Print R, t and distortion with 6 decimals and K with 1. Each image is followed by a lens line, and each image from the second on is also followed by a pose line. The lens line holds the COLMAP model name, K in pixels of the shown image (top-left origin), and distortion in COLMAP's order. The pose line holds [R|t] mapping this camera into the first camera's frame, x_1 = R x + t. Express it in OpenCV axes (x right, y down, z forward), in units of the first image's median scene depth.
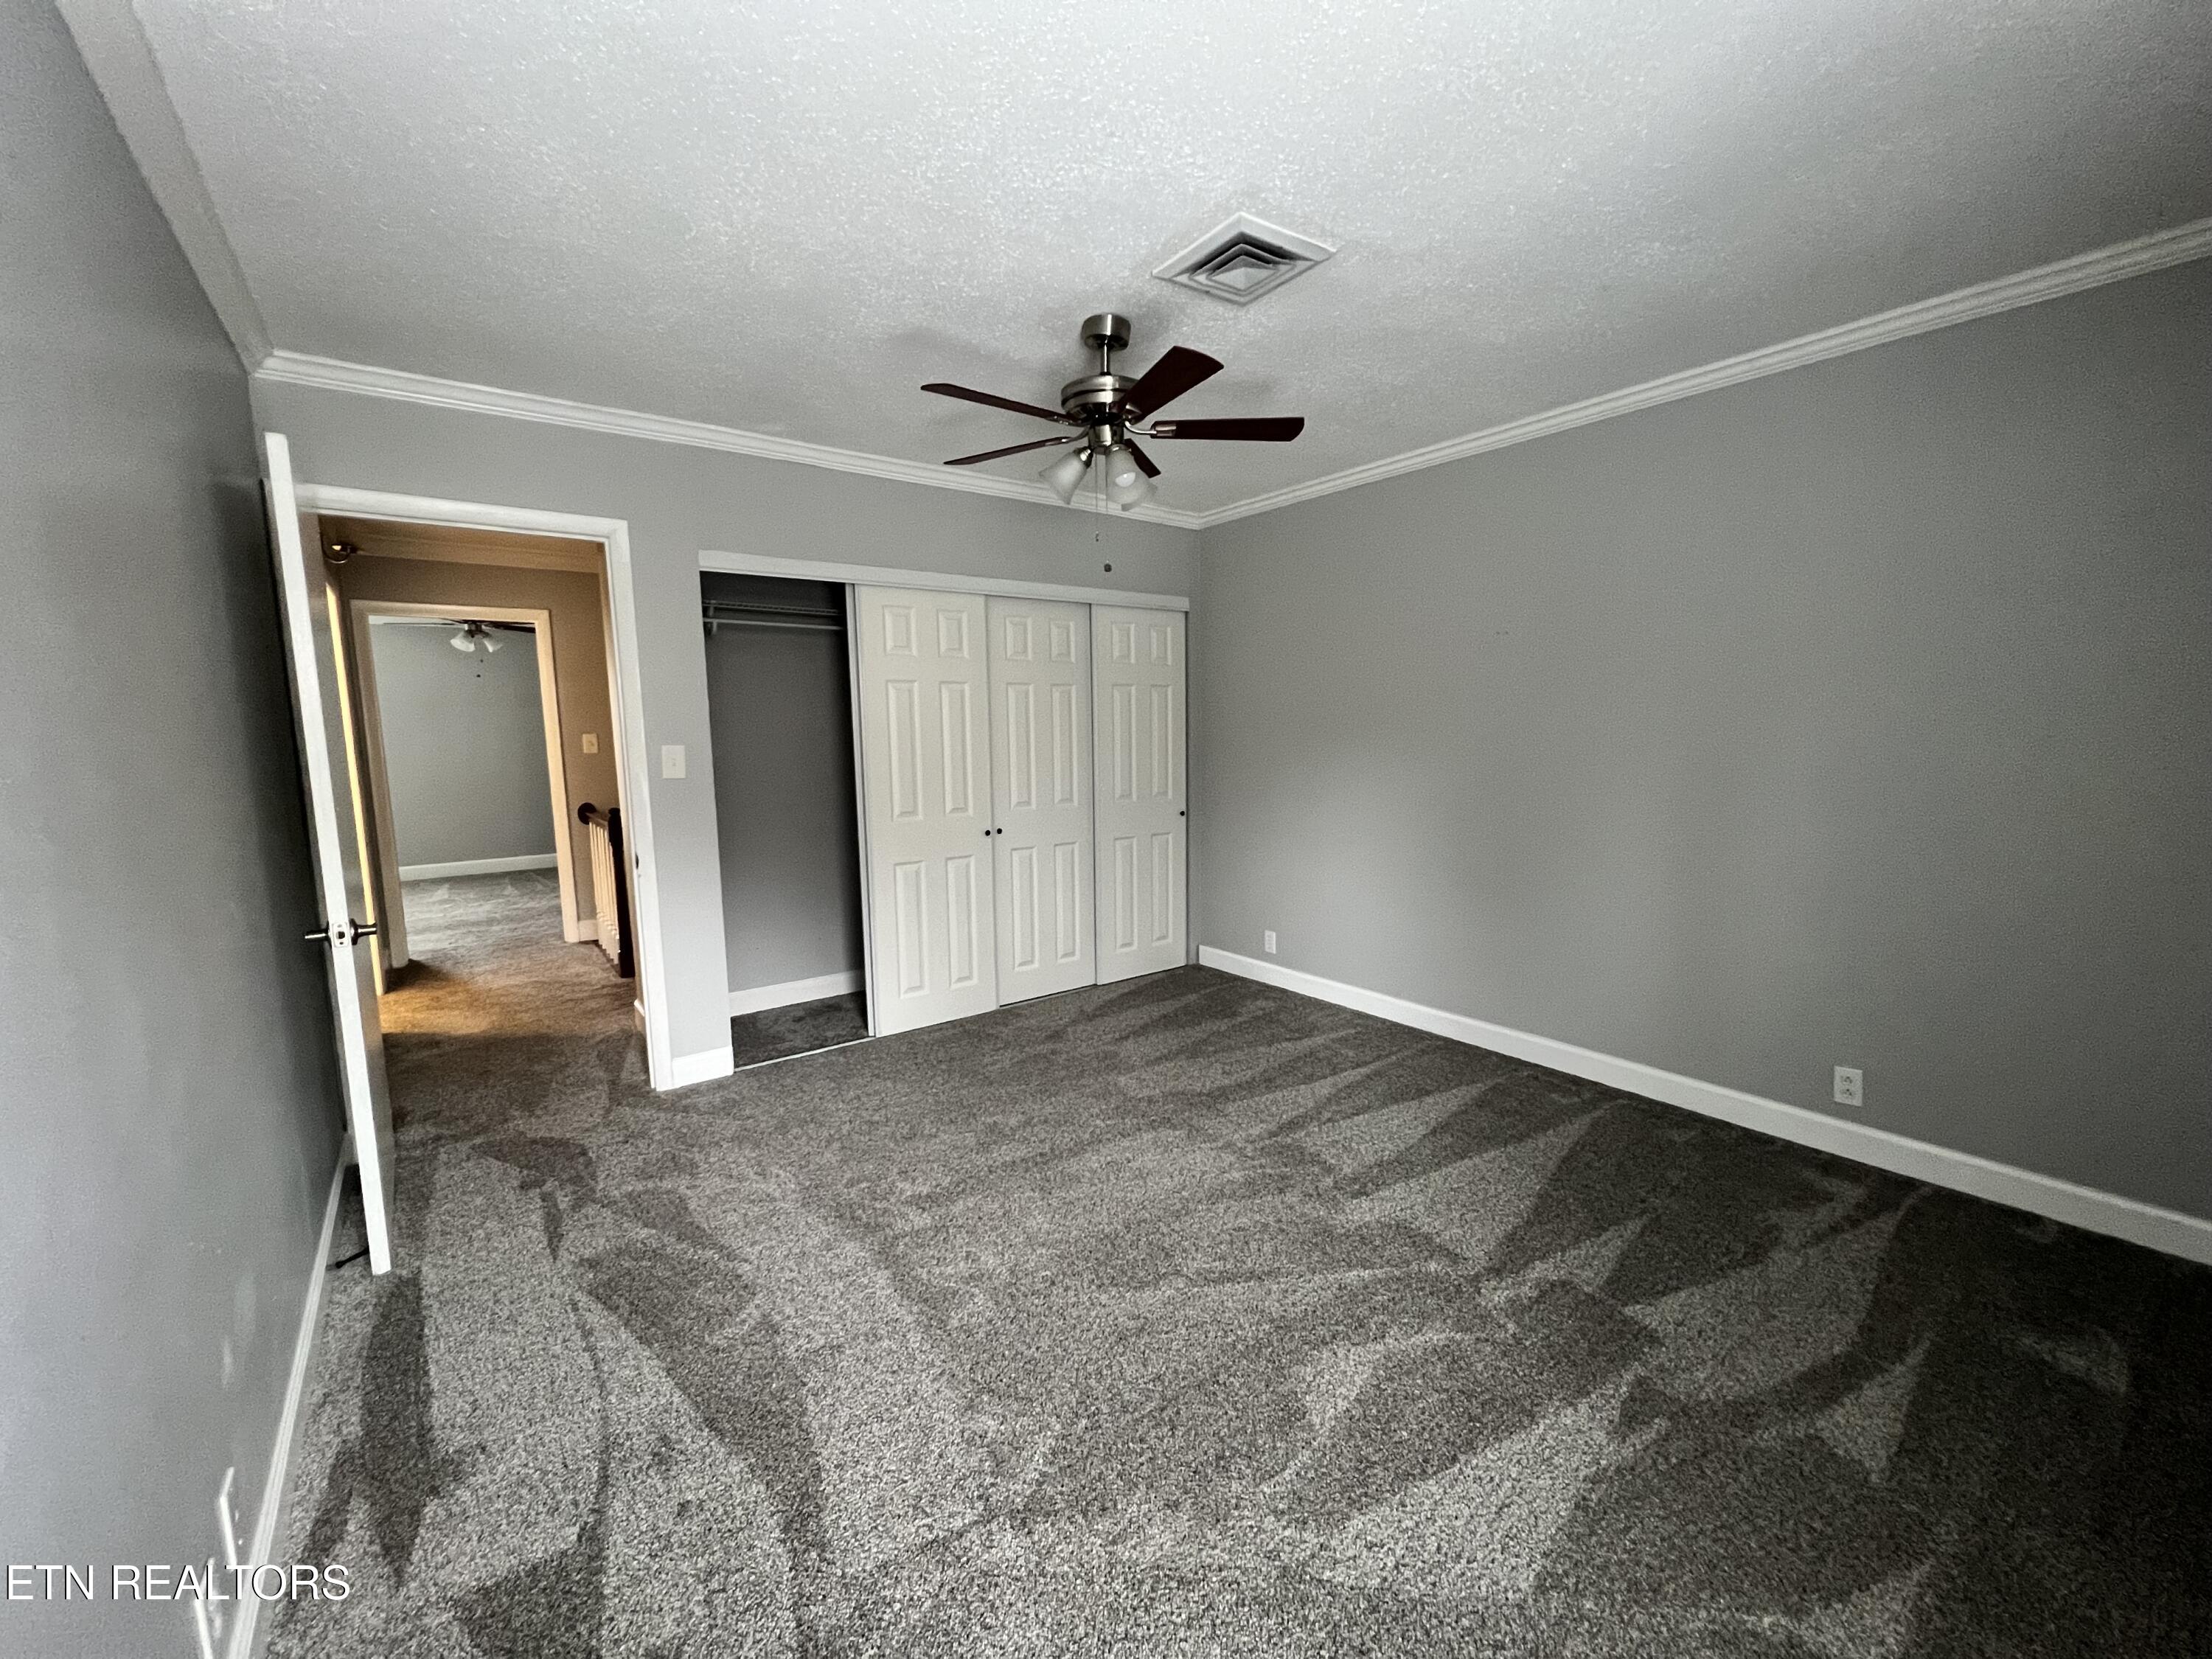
lens RADIAL K [[890.4, 0, 1103.5], [0, 890.4, 832.1], [0, 0, 1]] dist [-0.000252, 0.000118]
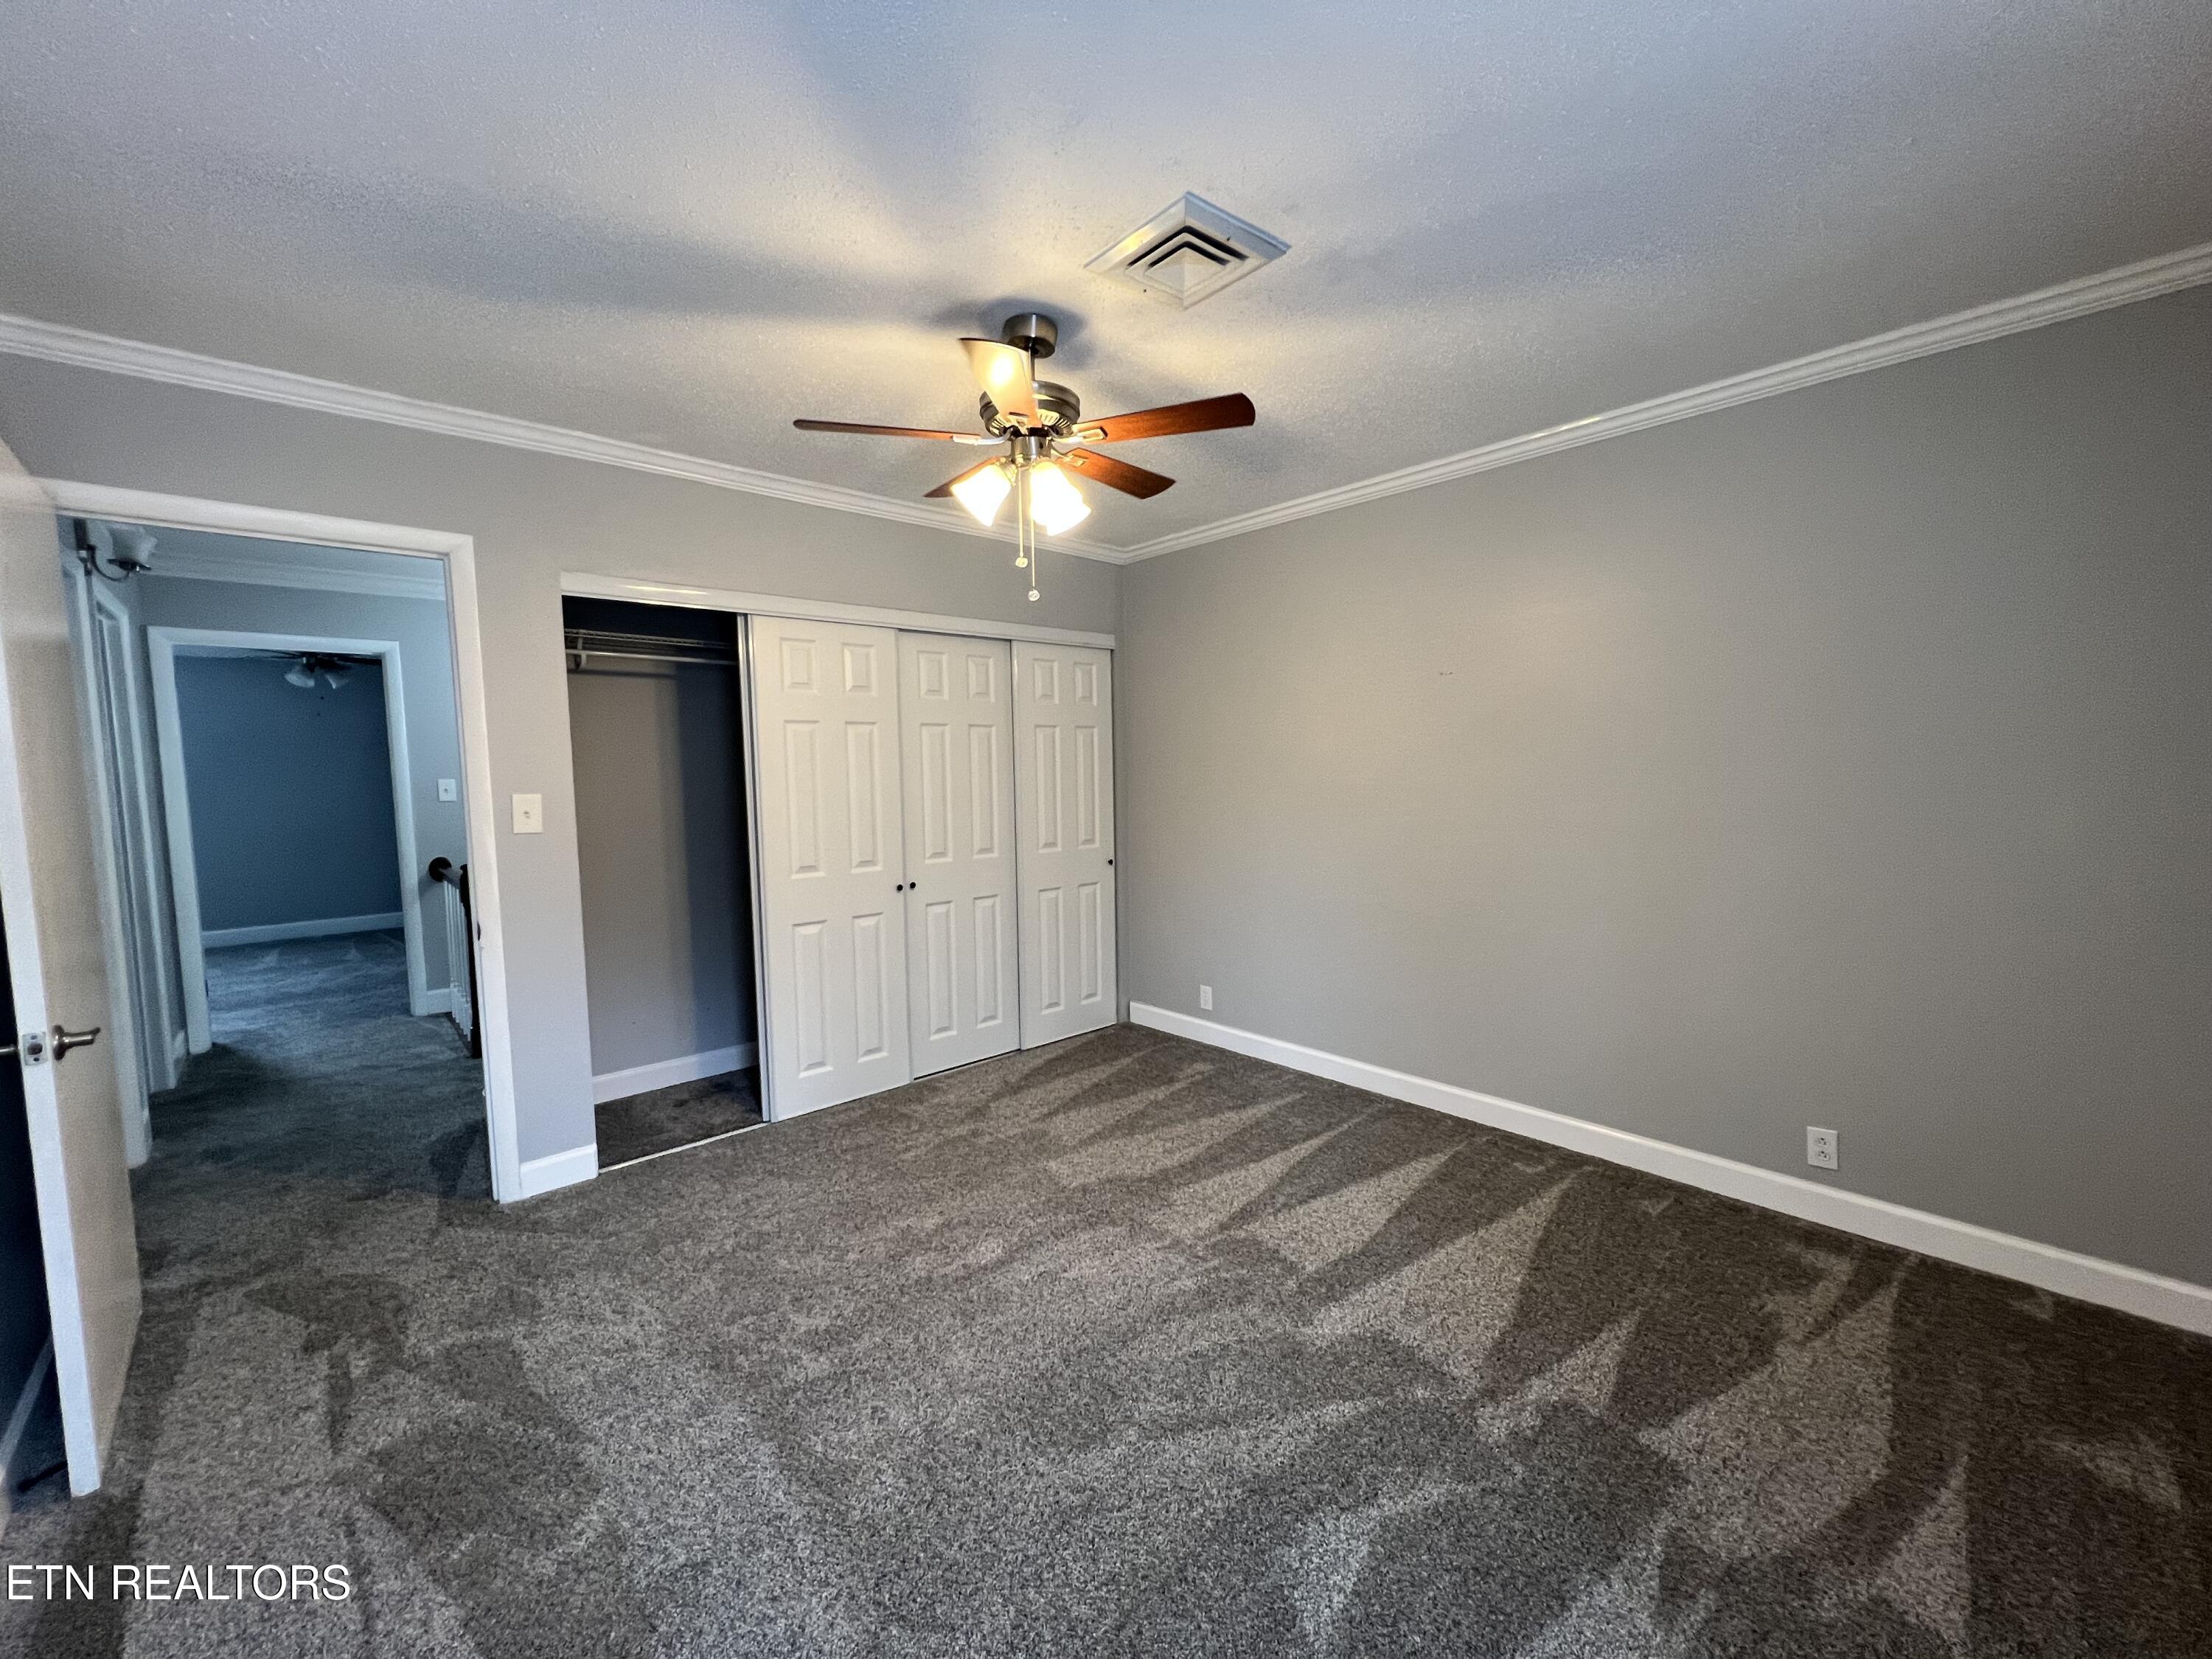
lens RADIAL K [[890.4, 0, 1108.0], [0, 890.4, 833.3], [0, 0, 1]] dist [-0.000252, 0.000118]
pose [[0.995167, -0.009660, 0.097722, -0.010307], [0.013937, 0.998970, -0.043184, -0.019198], [-0.097204, 0.044338, 0.994276, 0.117273]]
